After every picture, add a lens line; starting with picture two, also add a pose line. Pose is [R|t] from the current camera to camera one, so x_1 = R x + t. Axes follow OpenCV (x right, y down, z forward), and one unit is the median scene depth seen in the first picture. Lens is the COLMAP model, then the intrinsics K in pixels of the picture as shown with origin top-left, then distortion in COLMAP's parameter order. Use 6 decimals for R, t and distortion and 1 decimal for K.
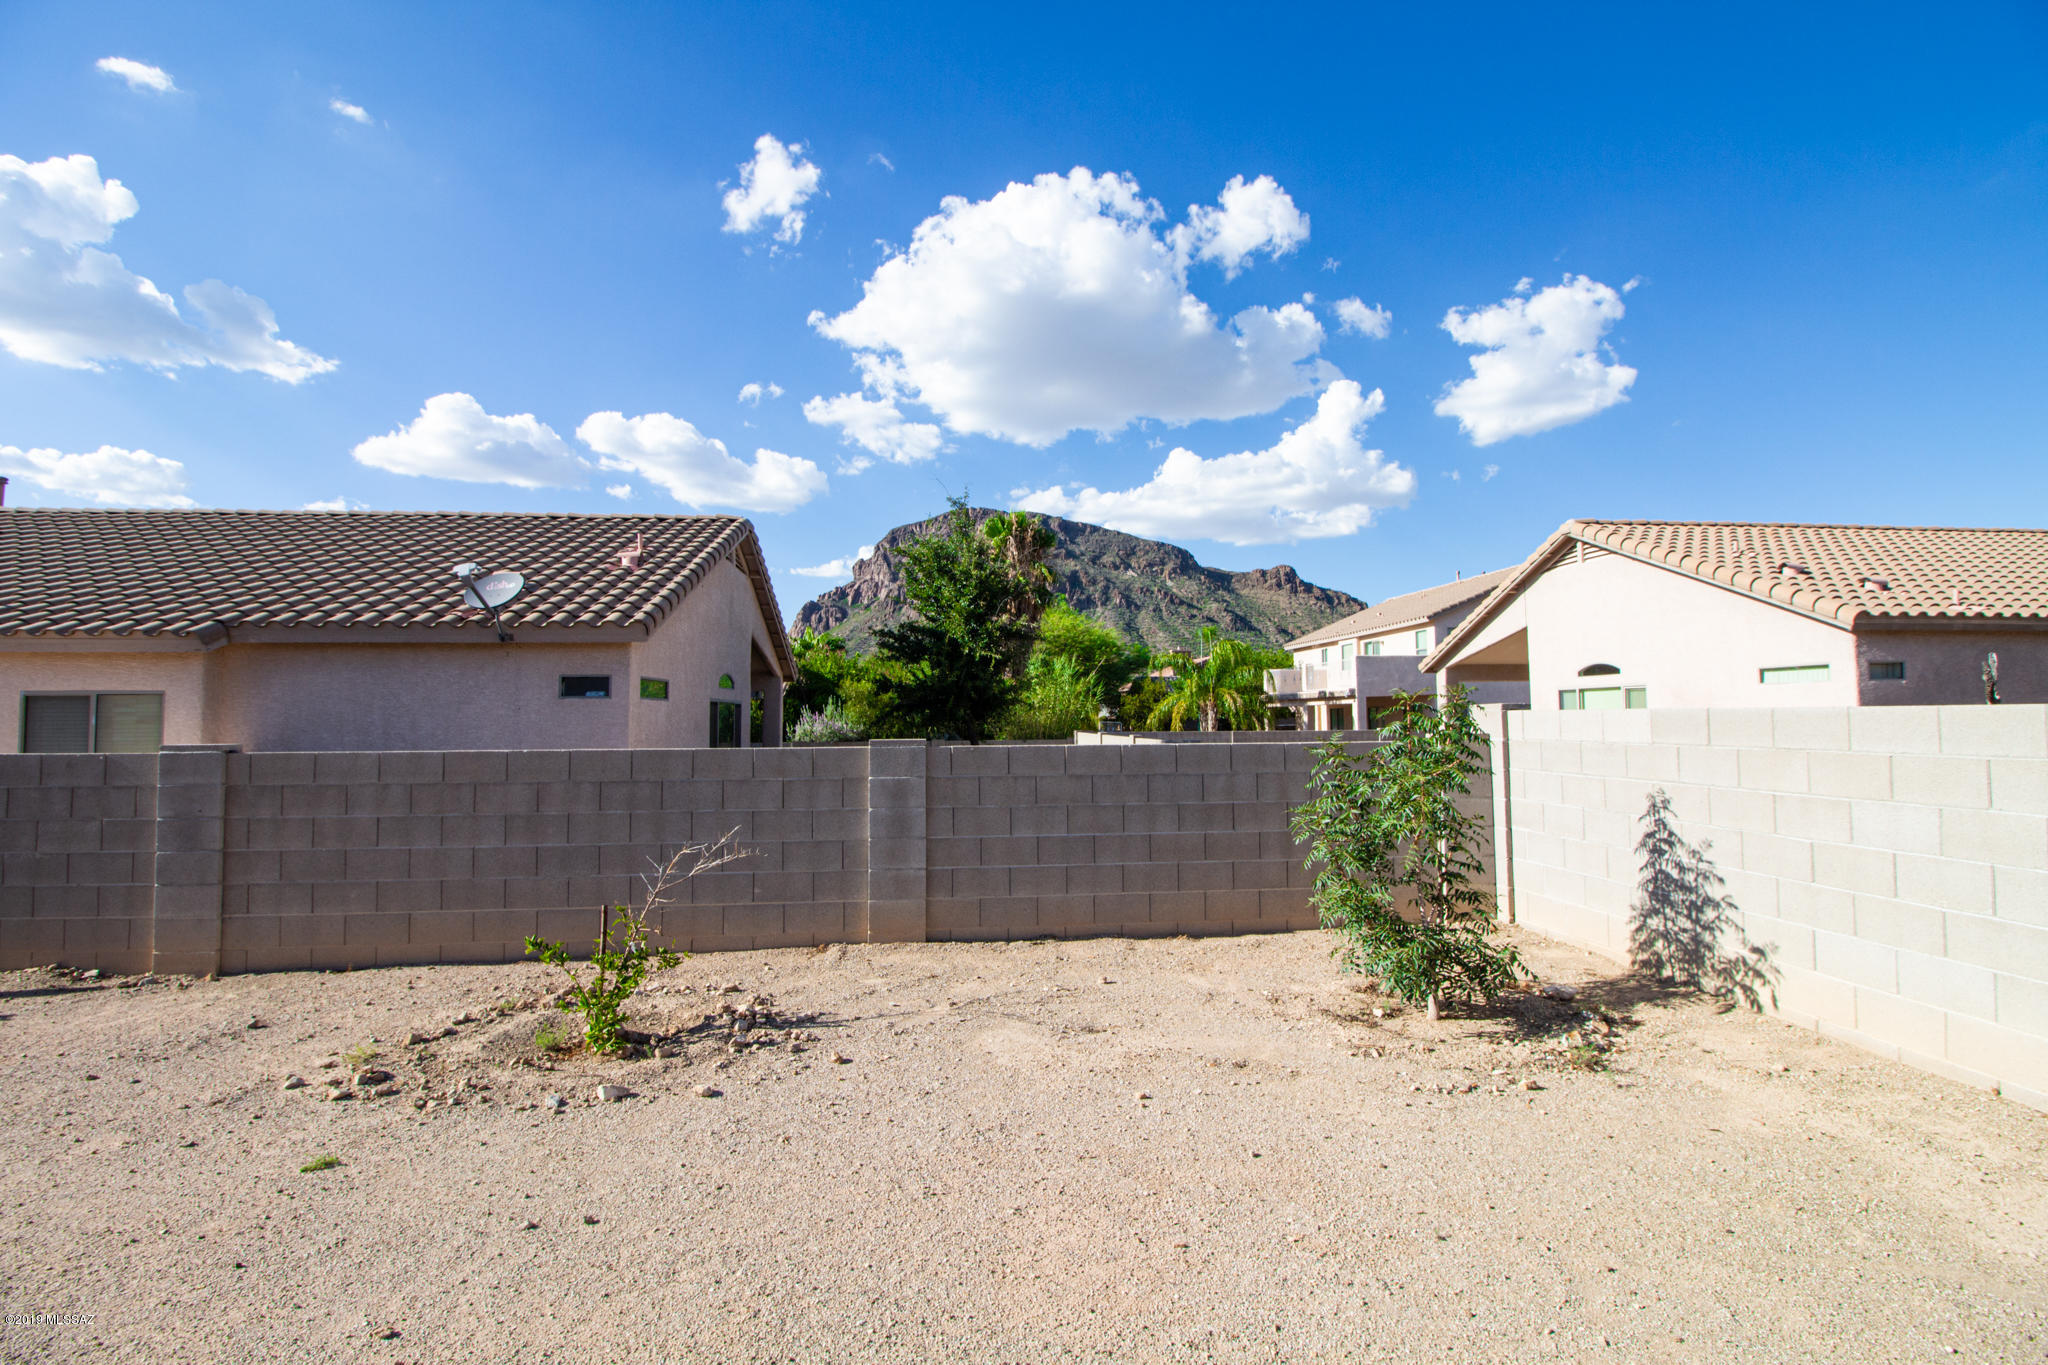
lens RADIAL K [[944.9, 0, 1024.0], [0, 944.9, 682.5], [0, 0, 1]] dist [0.031348, -0.016142]
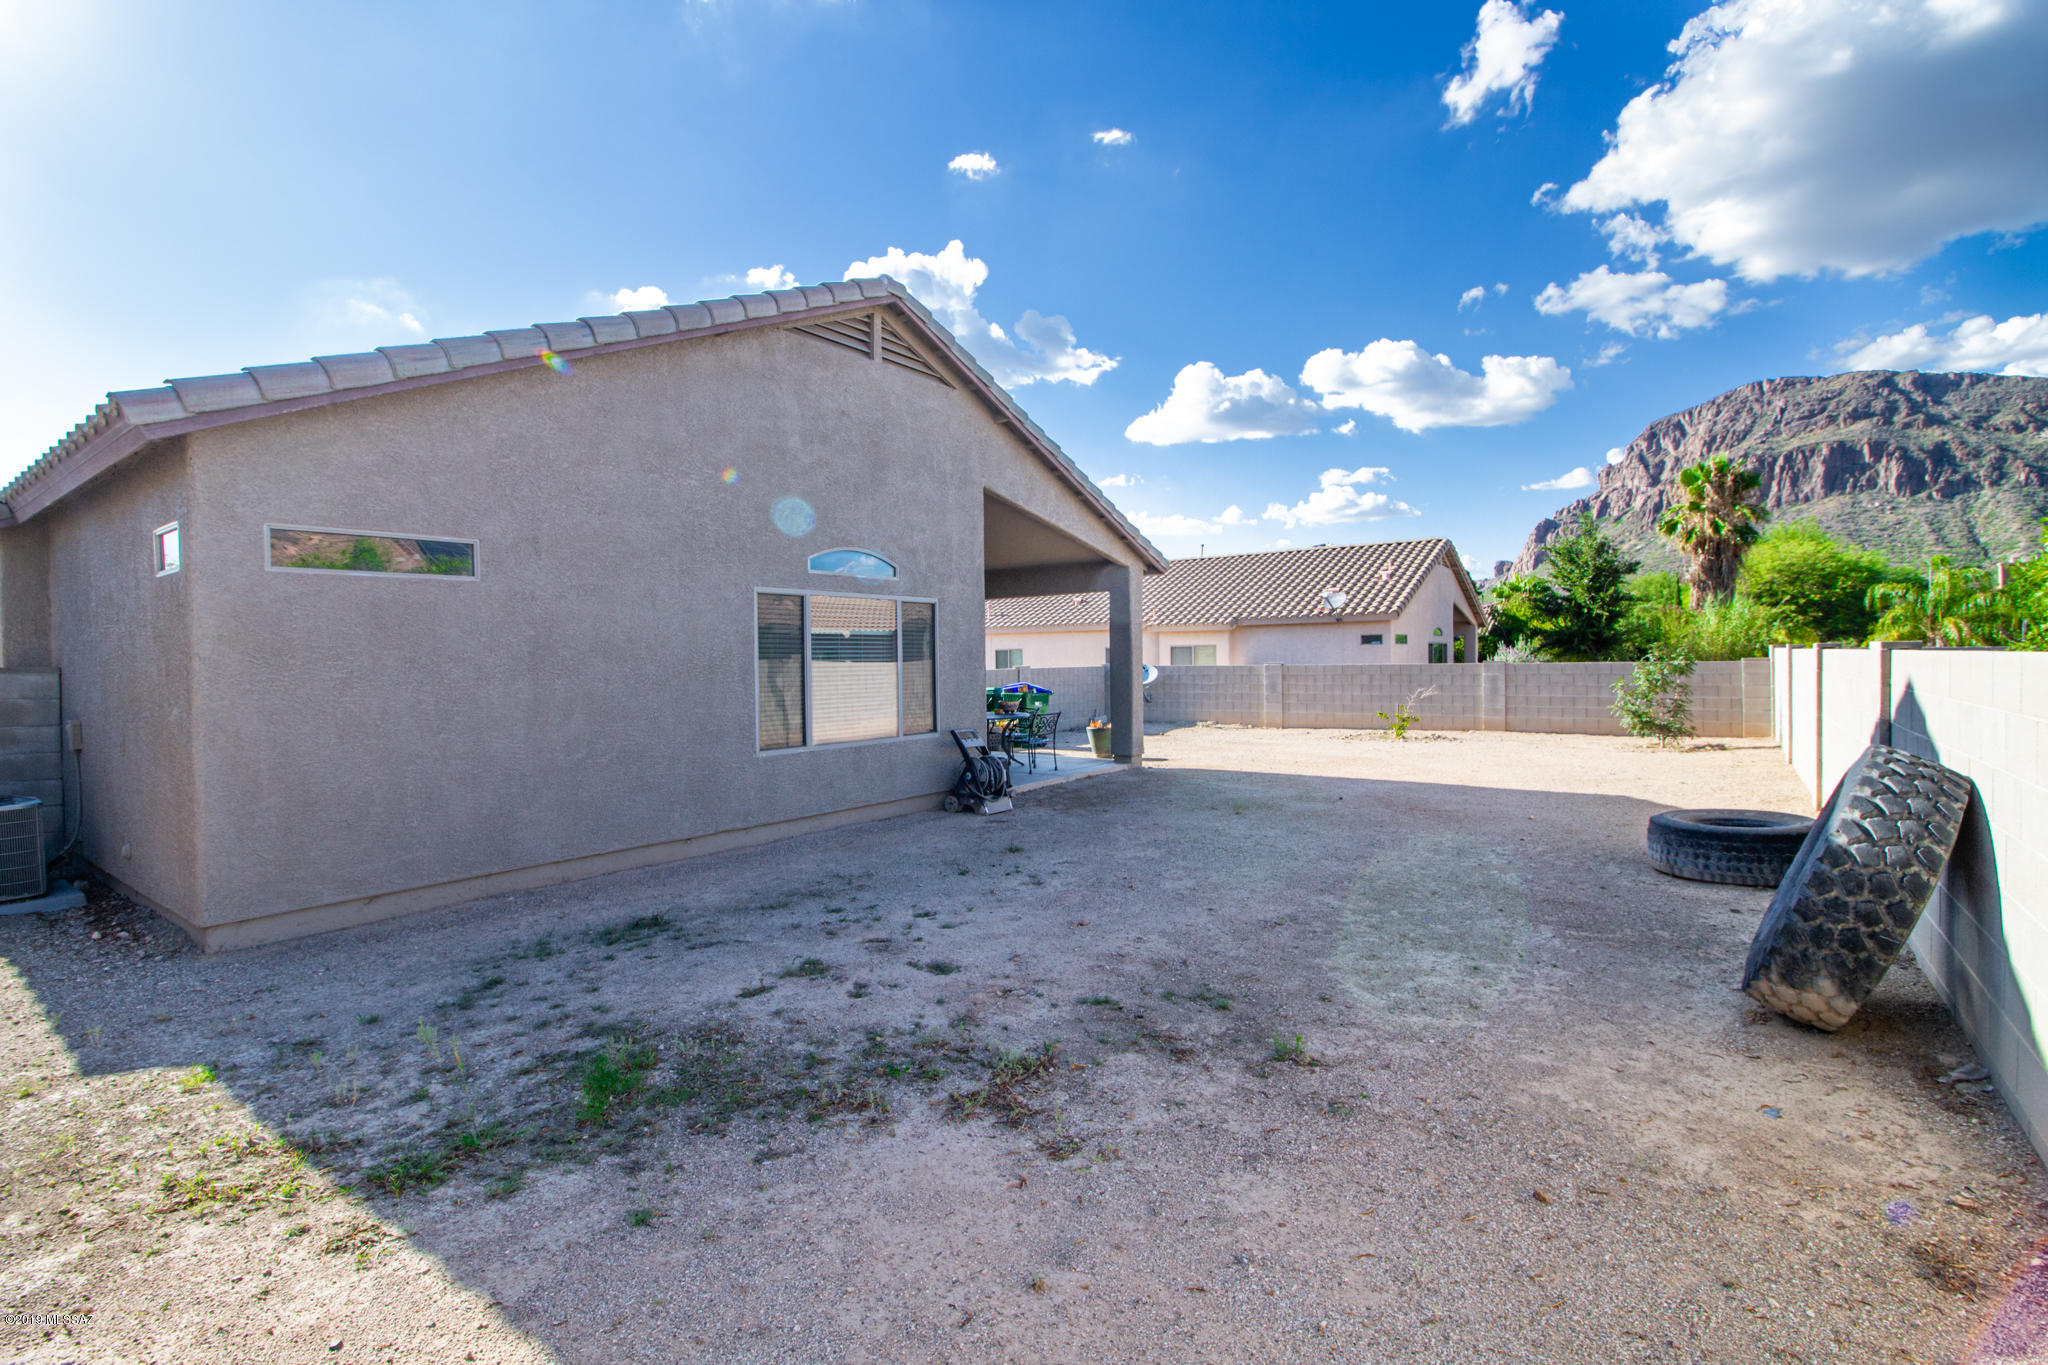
lens RADIAL K [[942.0, 0, 1032.5], [0, 942.0, 674.0], [0, 0, 1]] dist [0.001363, -0.015868]
pose [[0.750206, 0.007687, -0.661160, 0.339475], [0.034457, 0.998119, 0.050702, -0.044177], [0.660306, -0.060818, 0.748530, -0.990544]]
